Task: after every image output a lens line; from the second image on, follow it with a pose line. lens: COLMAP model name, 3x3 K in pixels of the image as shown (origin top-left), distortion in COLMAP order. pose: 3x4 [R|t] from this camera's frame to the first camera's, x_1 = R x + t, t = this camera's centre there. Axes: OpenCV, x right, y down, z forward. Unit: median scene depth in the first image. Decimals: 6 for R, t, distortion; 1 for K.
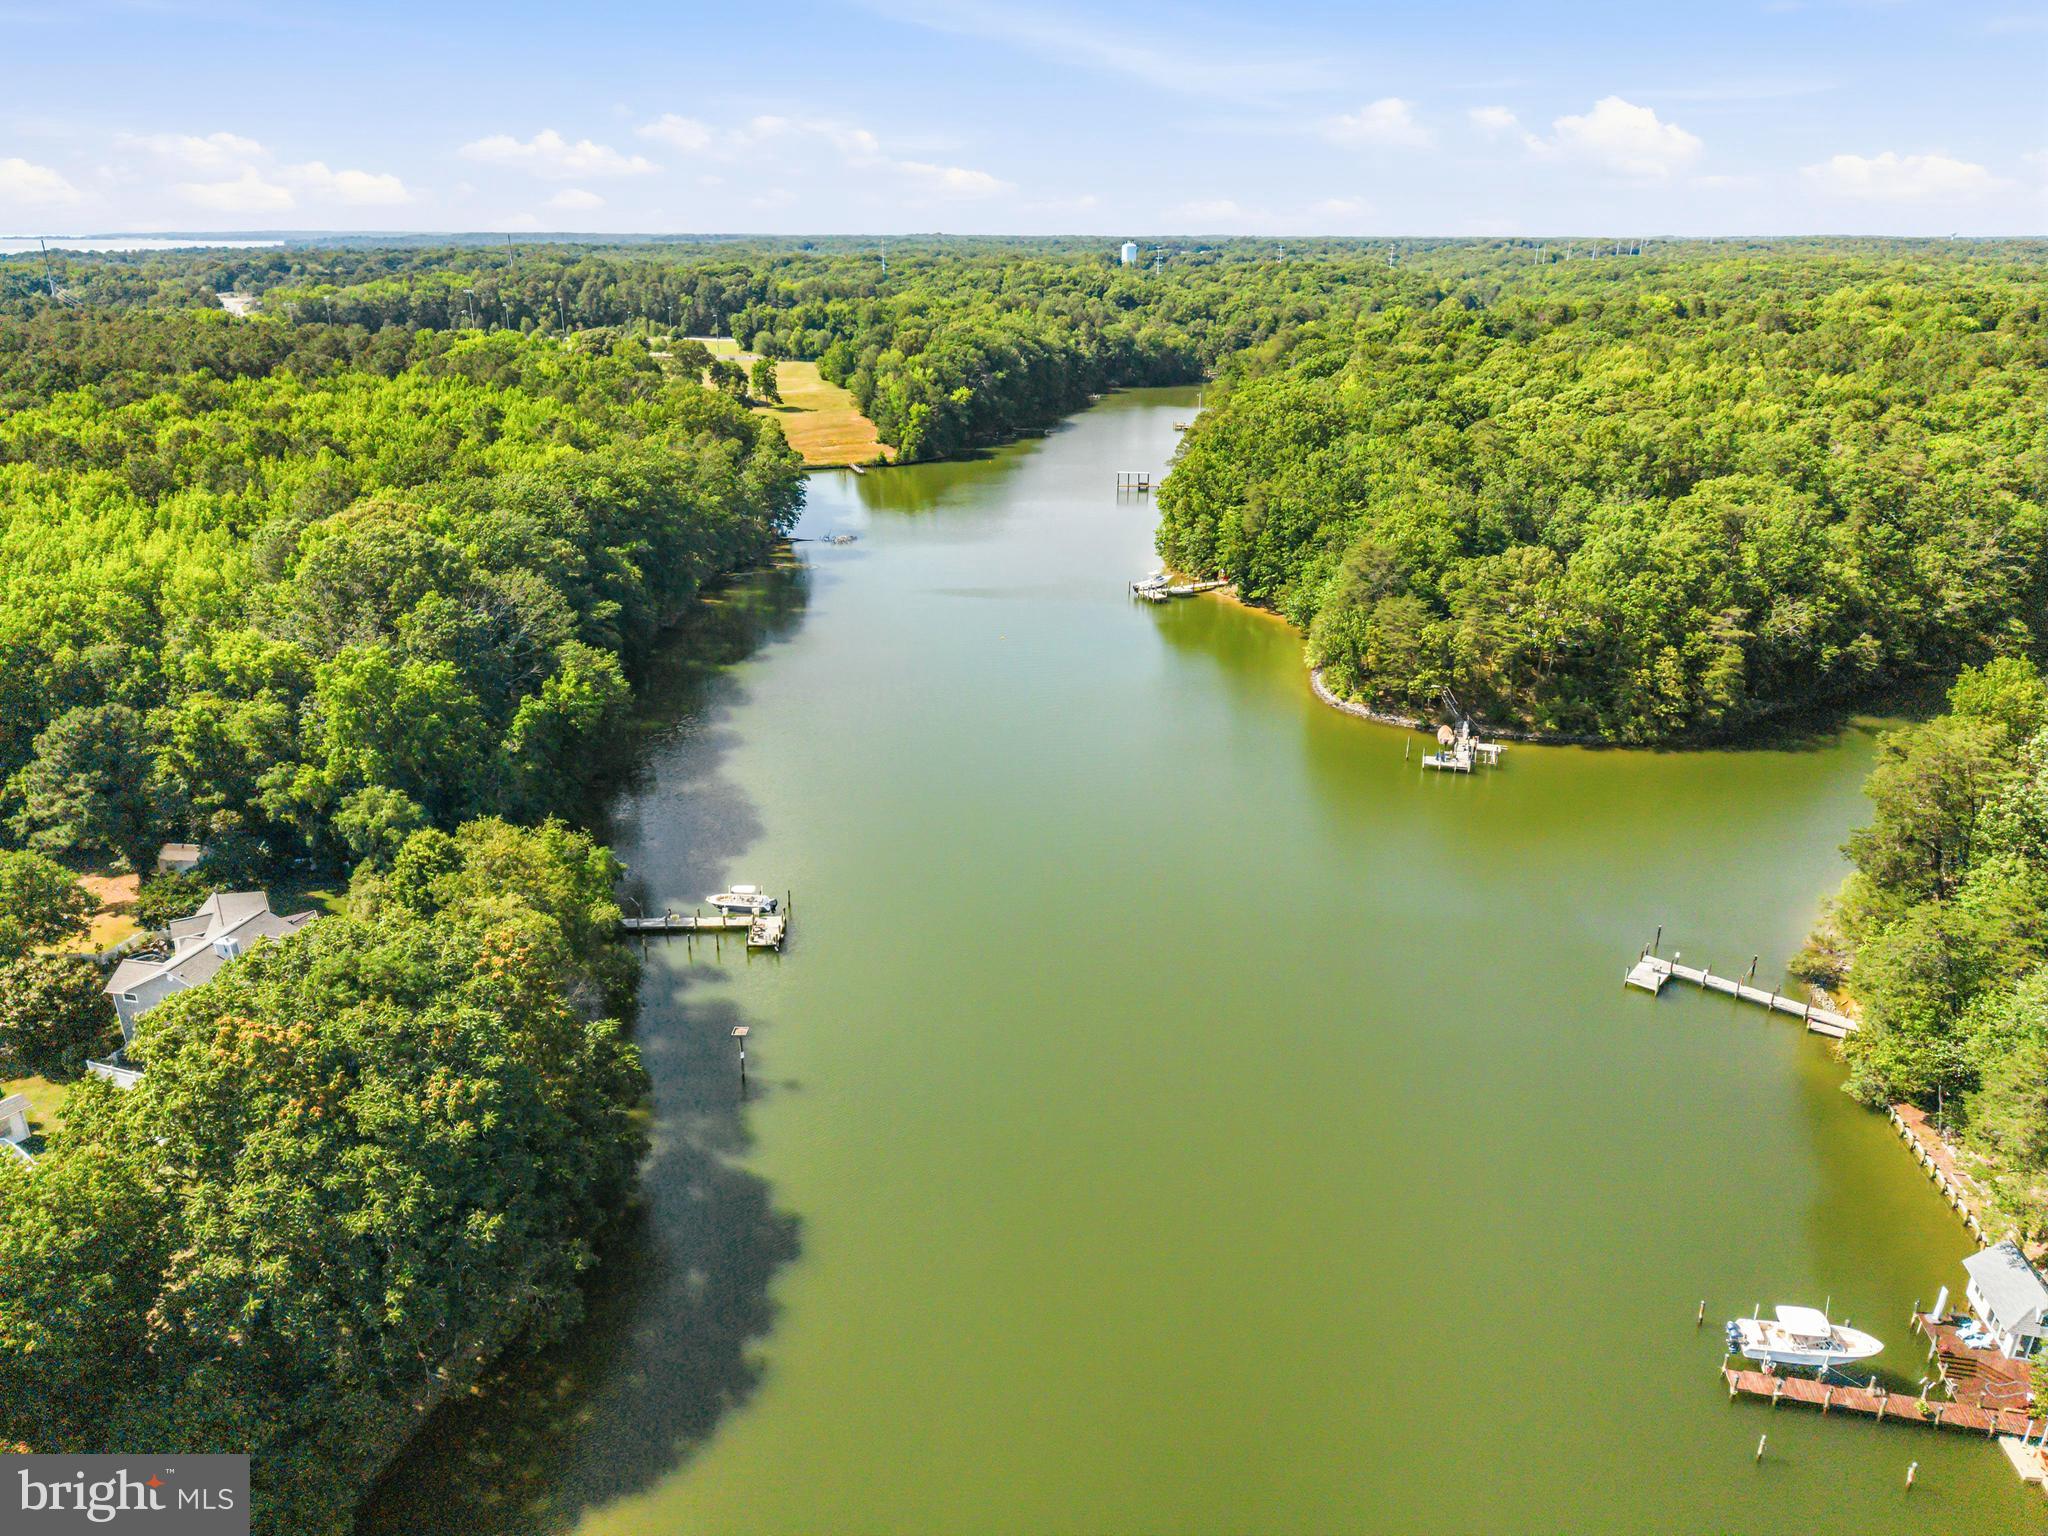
lens RADIAL K [[1428.0, 0, 952.1], [0, 1428.0, 775.1], [0, 0, 1]] dist [0.137437, -0.199478]
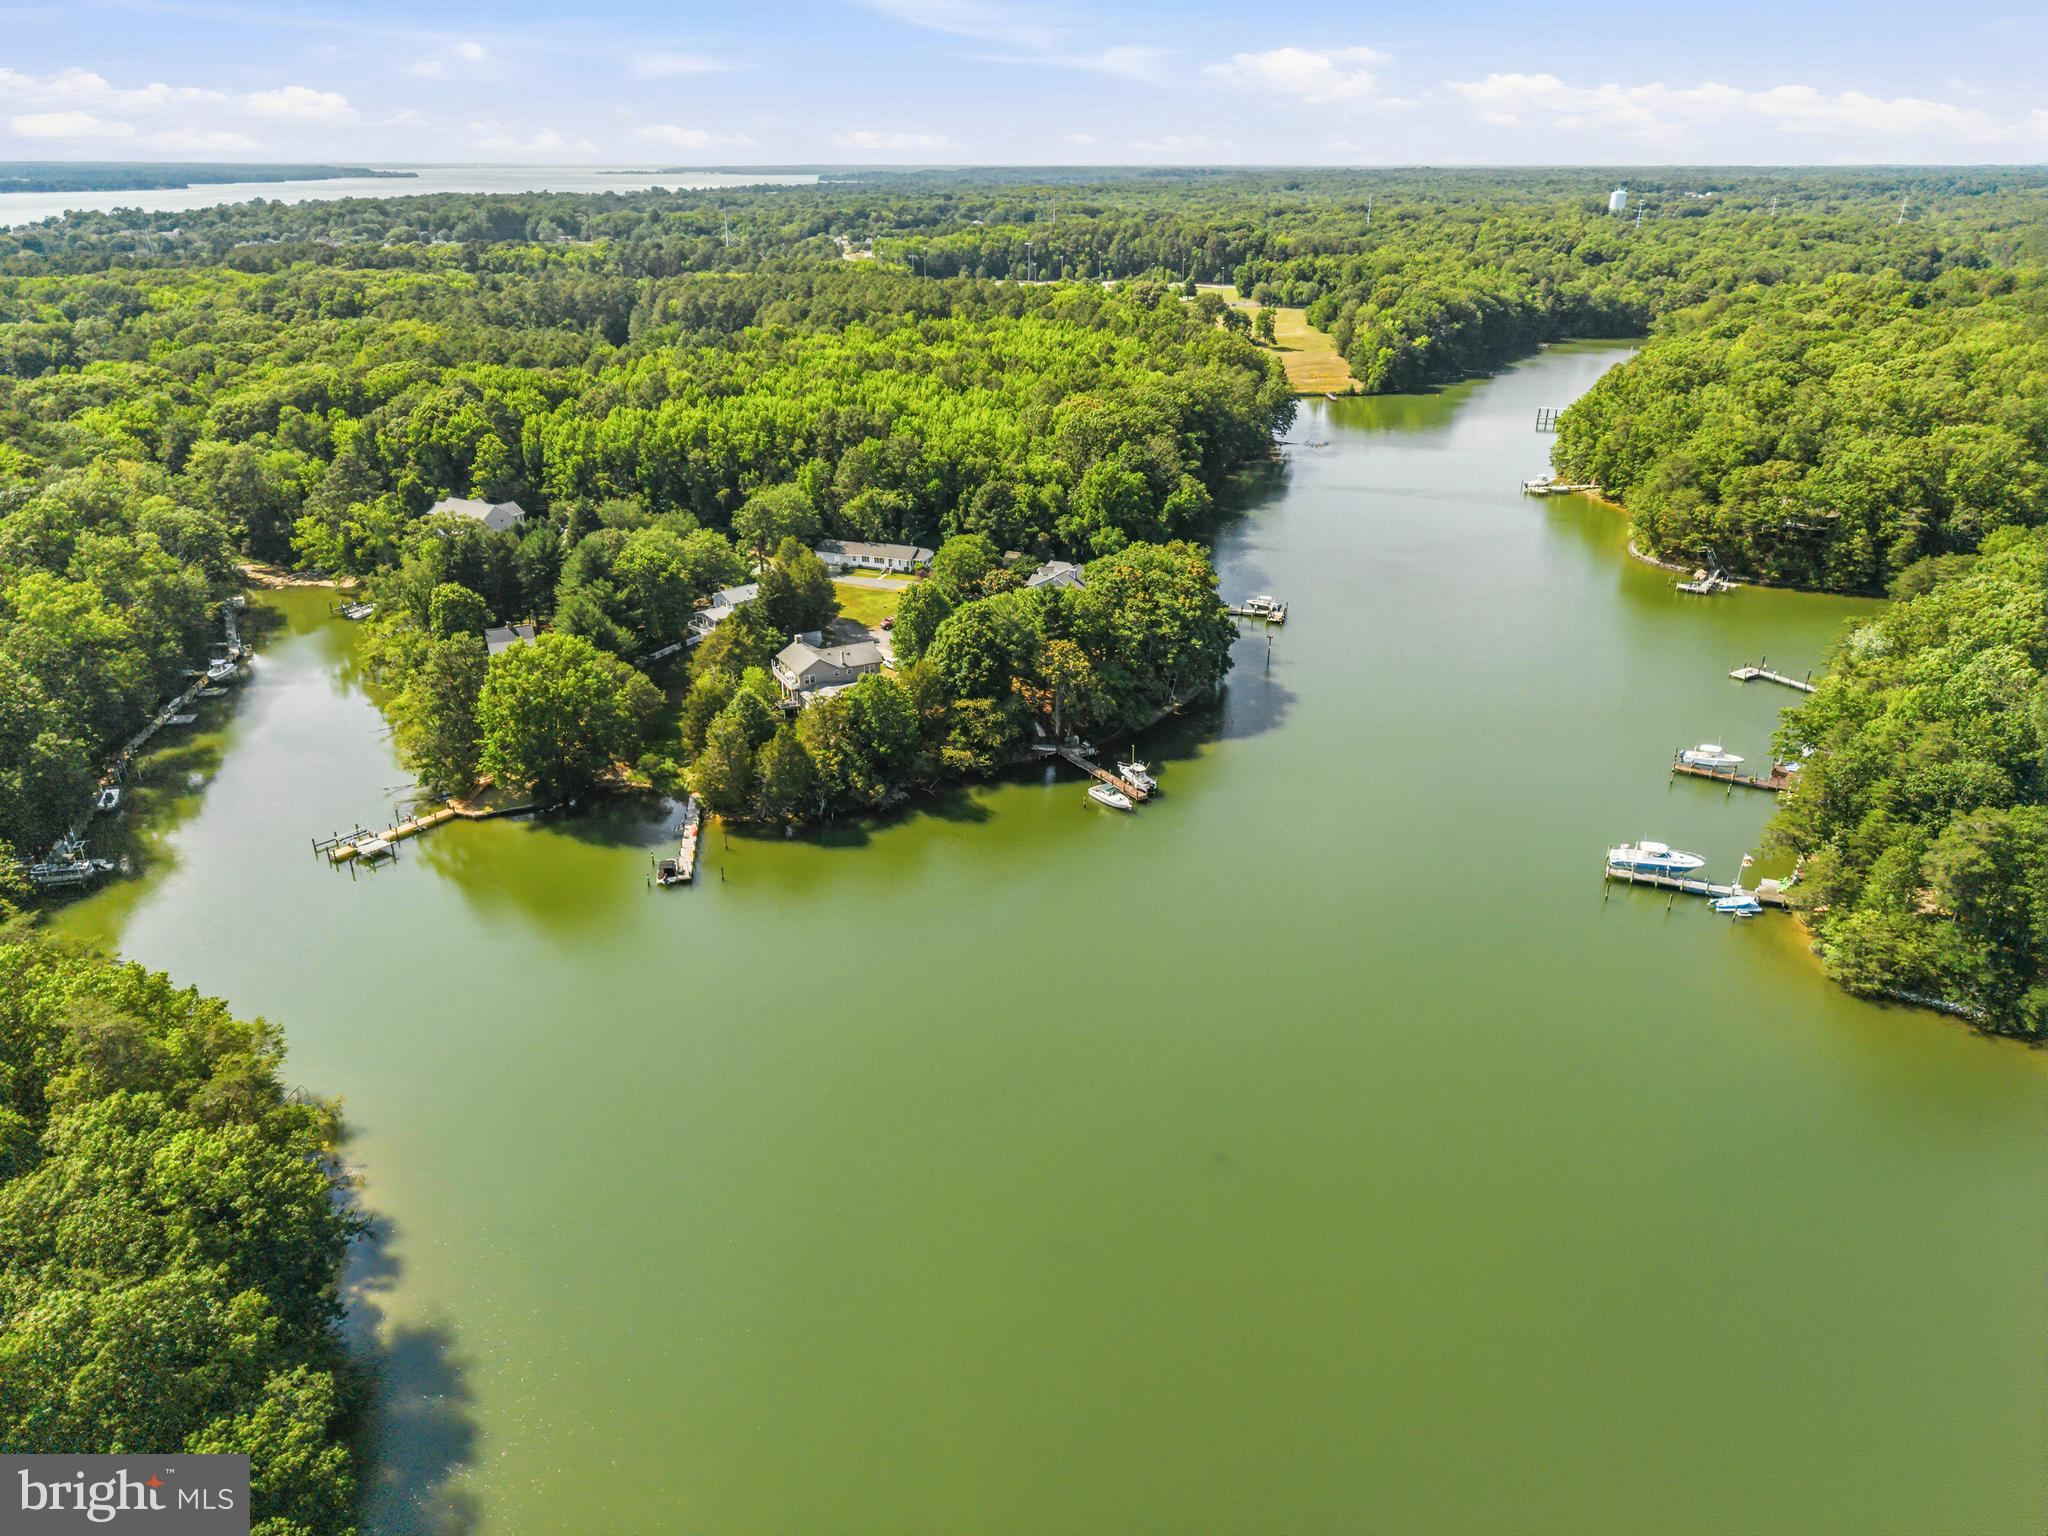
lens RADIAL K [[1399.7, 0, 1024.0], [0, 1399.7, 768.0], [0, 0, 1]] dist [0.087613, -0.046067]
pose [[0.965172, 0.113868, -0.235537, 0.005401], [-0.103206, 0.993017, 0.057152, 0.070656], [0.240400, -0.030853, 0.970183, -0.296377]]
